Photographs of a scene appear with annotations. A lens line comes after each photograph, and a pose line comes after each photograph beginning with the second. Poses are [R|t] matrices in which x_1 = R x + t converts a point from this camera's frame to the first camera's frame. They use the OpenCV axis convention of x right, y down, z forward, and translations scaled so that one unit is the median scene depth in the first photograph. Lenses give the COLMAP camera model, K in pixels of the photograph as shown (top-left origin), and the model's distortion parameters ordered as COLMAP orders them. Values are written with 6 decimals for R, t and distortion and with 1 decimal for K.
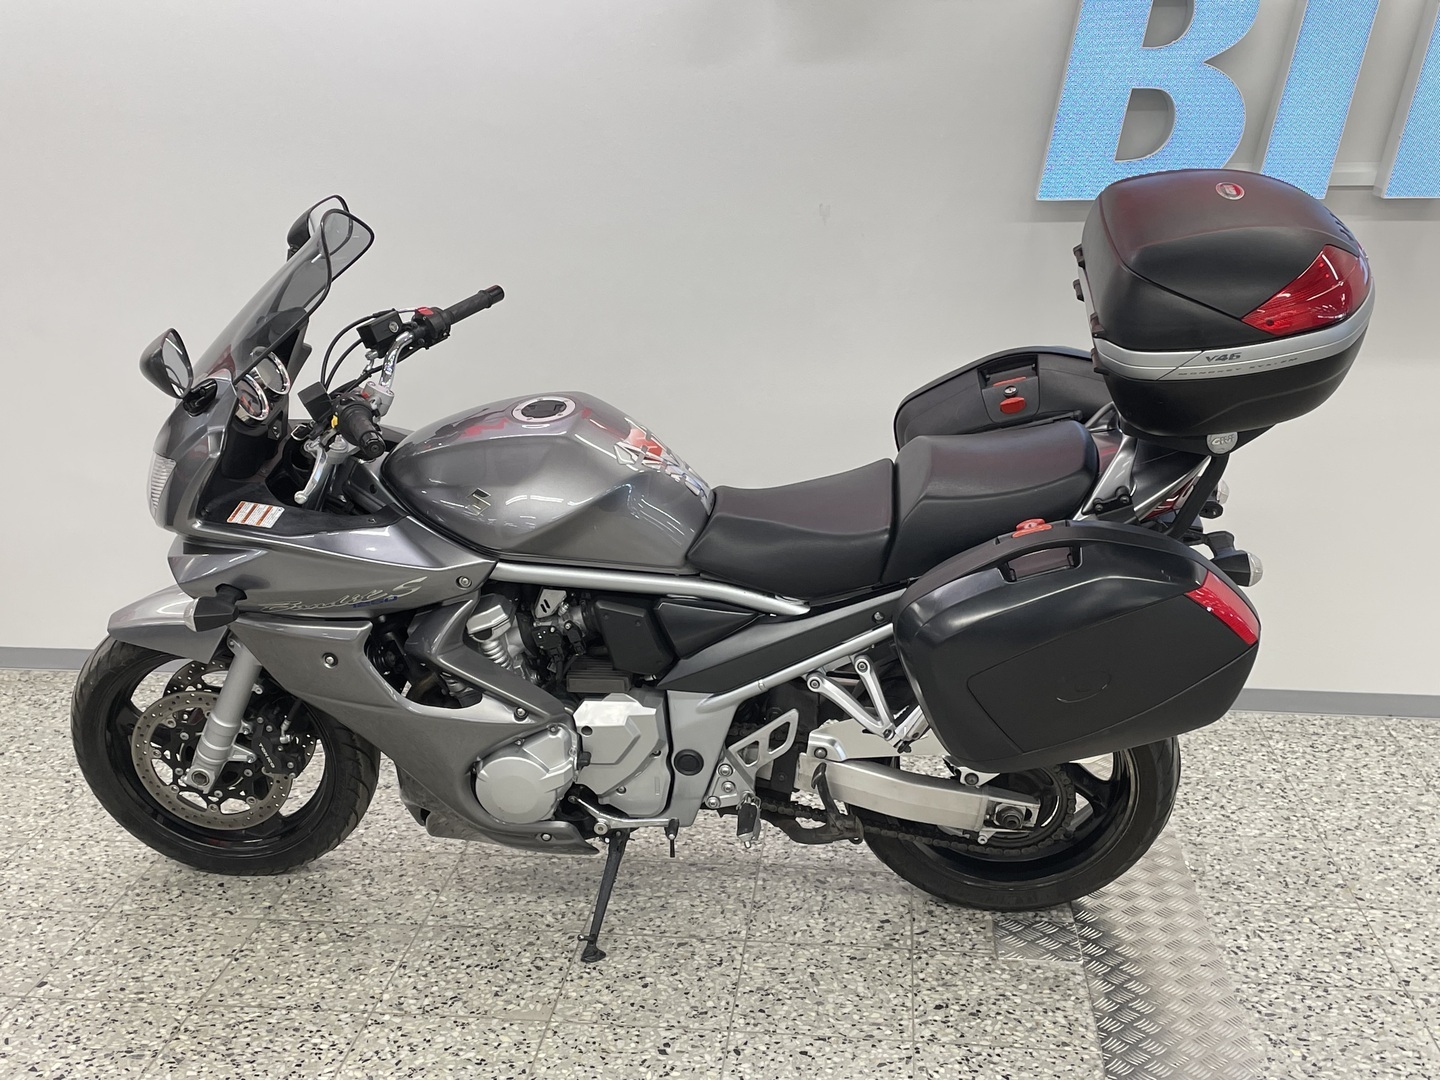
lens RADIAL K [[1673.3, 0, 724.1], [0, 1673.3, 535.1], [0, 0, 1]] dist [0.080147, -0.060282]
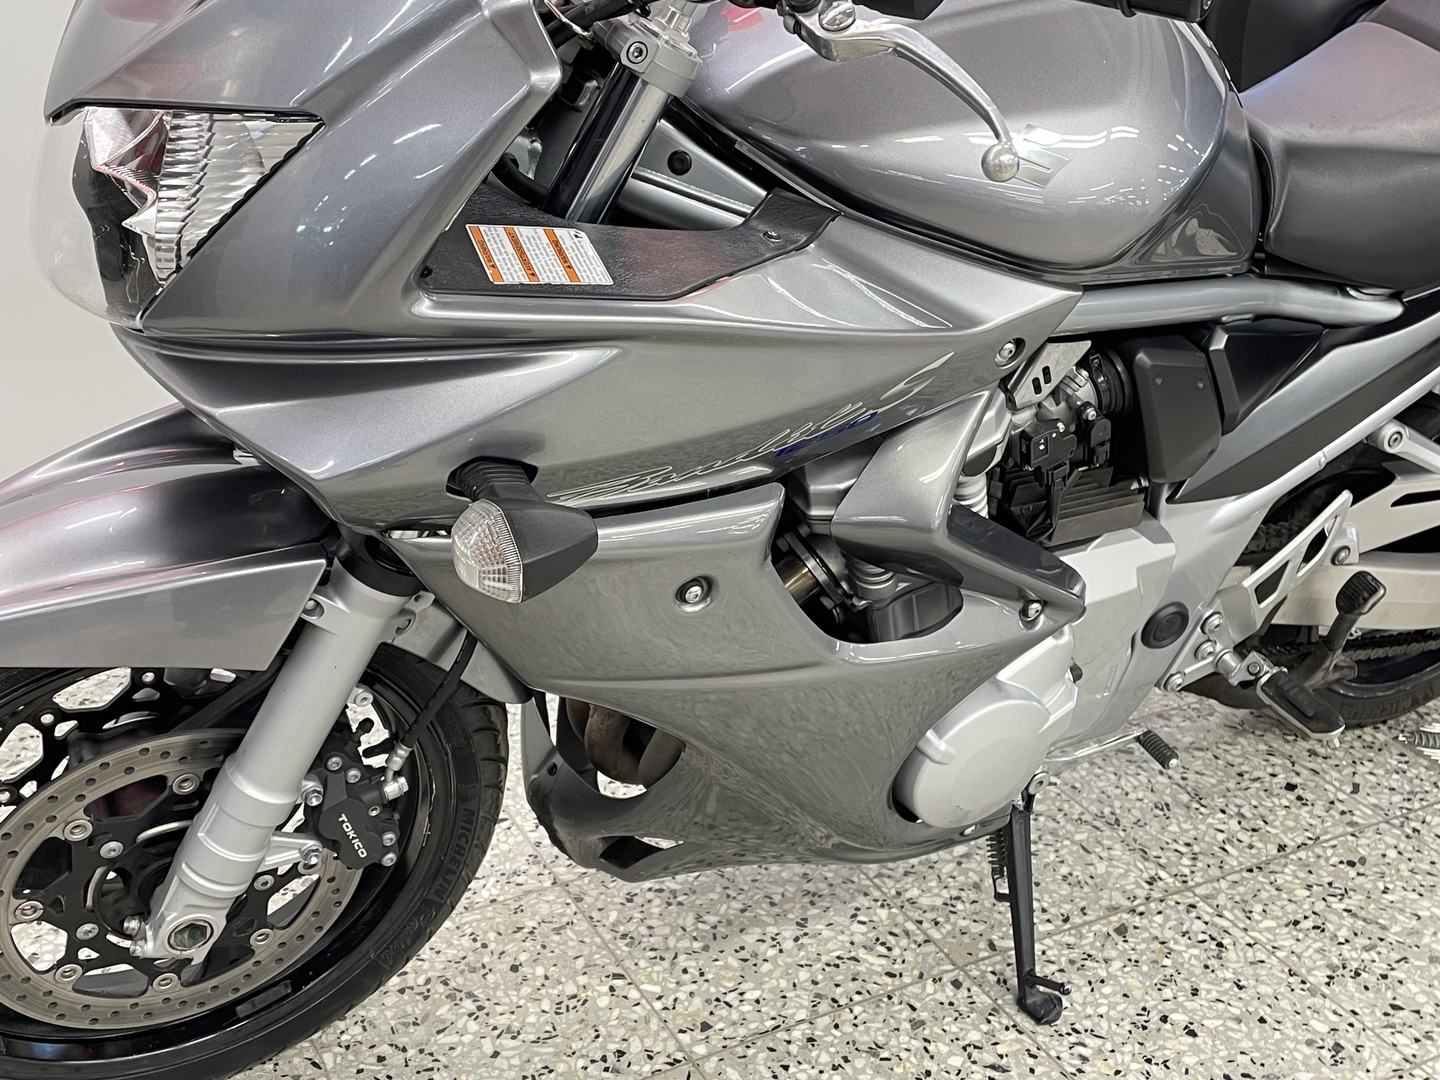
lens RADIAL K [[1673.3, 0, 724.1], [0, 1673.3, 535.1], [0, 0, 1]] dist [0.080147, -0.060282]
pose [[0.826231, -0.209834, 0.522792, -0.425983], [0.112289, 0.970760, 0.212172, -0.024598], [-0.552027, -0.116599, 0.825634, 0.642942]]
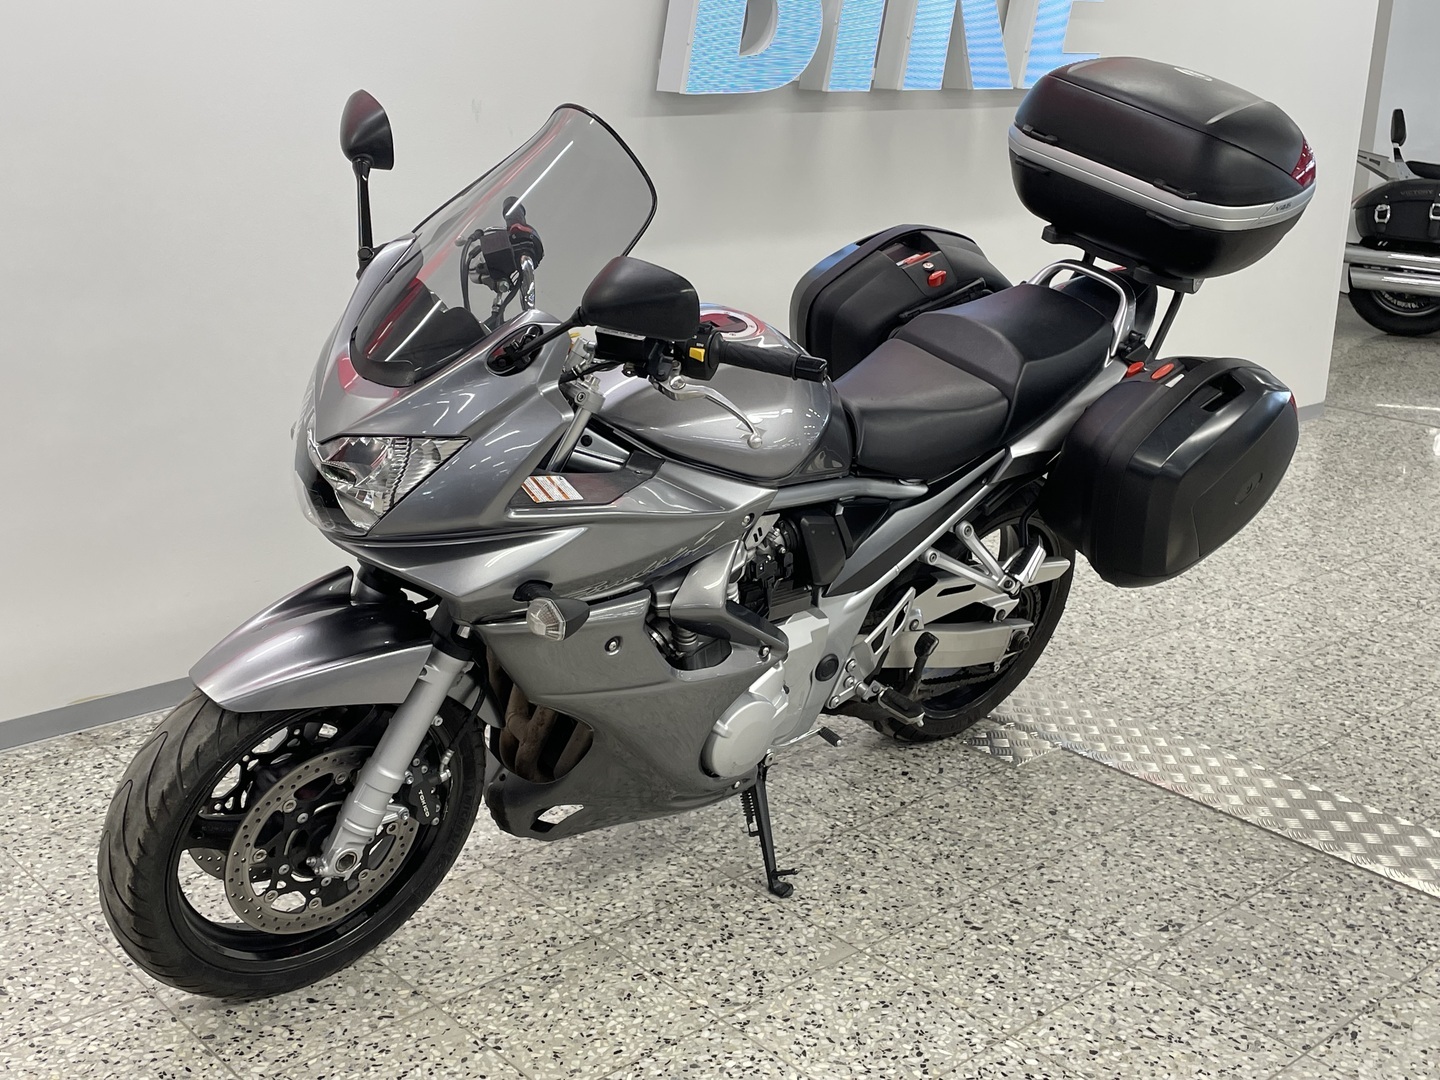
lens RADIAL K [[1629.2, 0, 720.0], [0, 1629.2, 540.0], [0, 0, 1]] dist [0.105053, -0.004771]
pose [[0.674068, -0.199785, 0.711139, -0.746397], [0.159313, 0.979392, 0.124139, -0.068516], [-0.721285, 0.029615, 0.692005, 0.383649]]
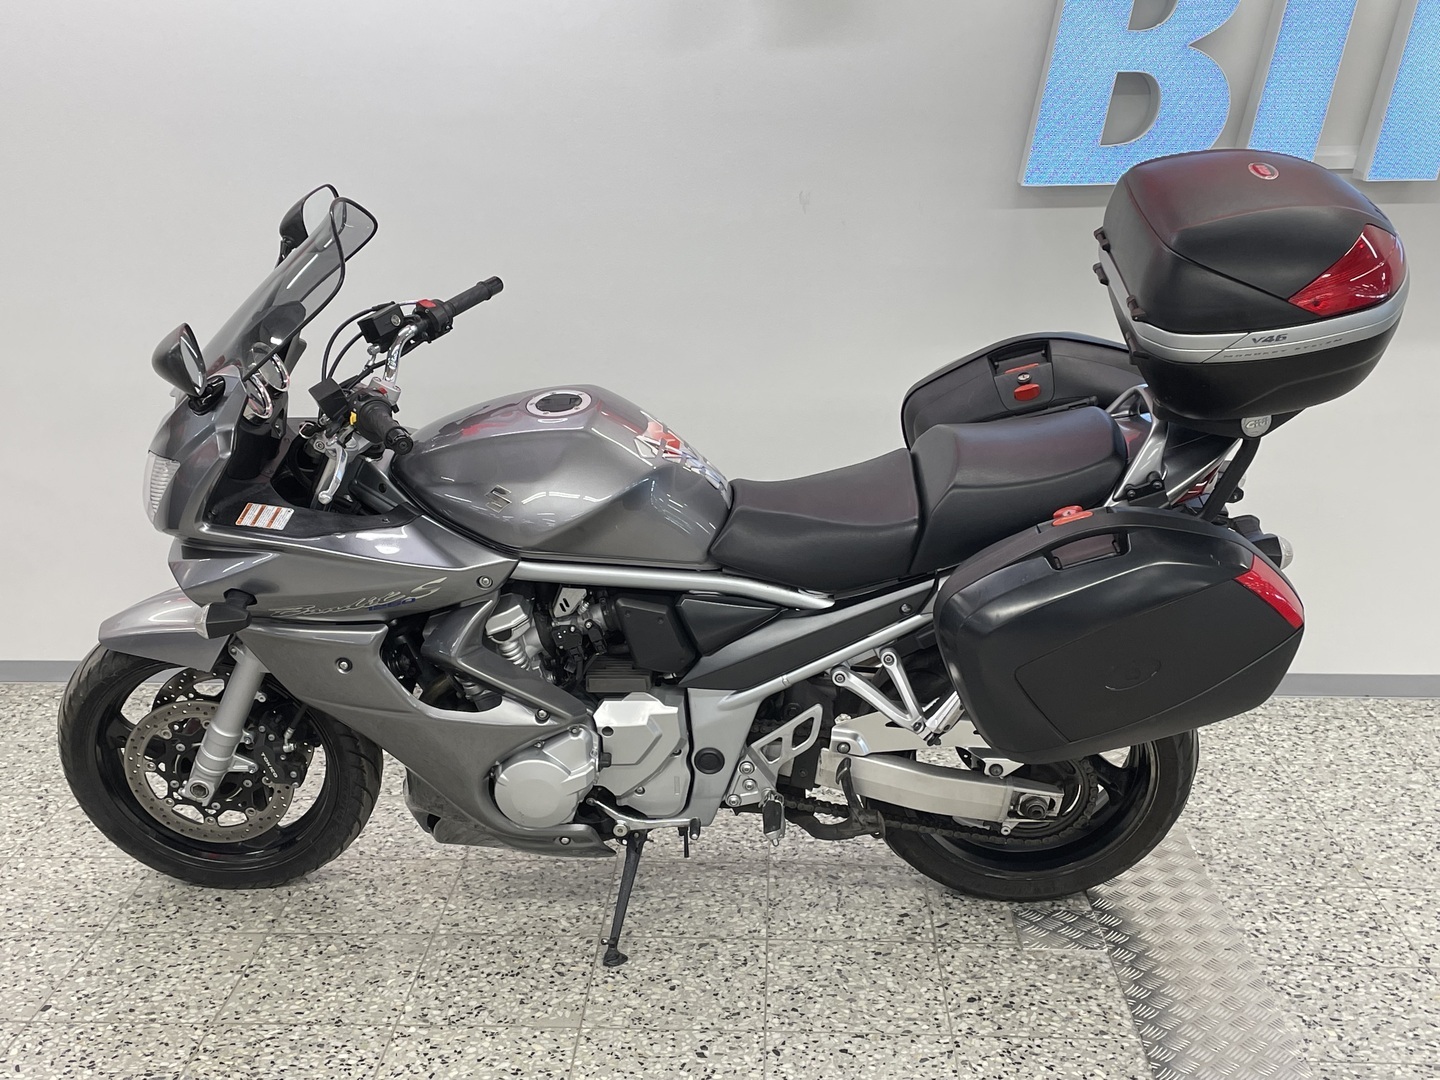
lens RADIAL K [[1670.5, 0, 713.8], [0, 1670.5, 563.8], [0, 0, 1]] dist [0.085993, -0.073900]
pose [[0.998170, -0.019796, 0.057134, -0.073601], [0.018700, 0.999632, 0.019650, 0.000847], [-0.057502, -0.018545, 0.998173, 0.022892]]
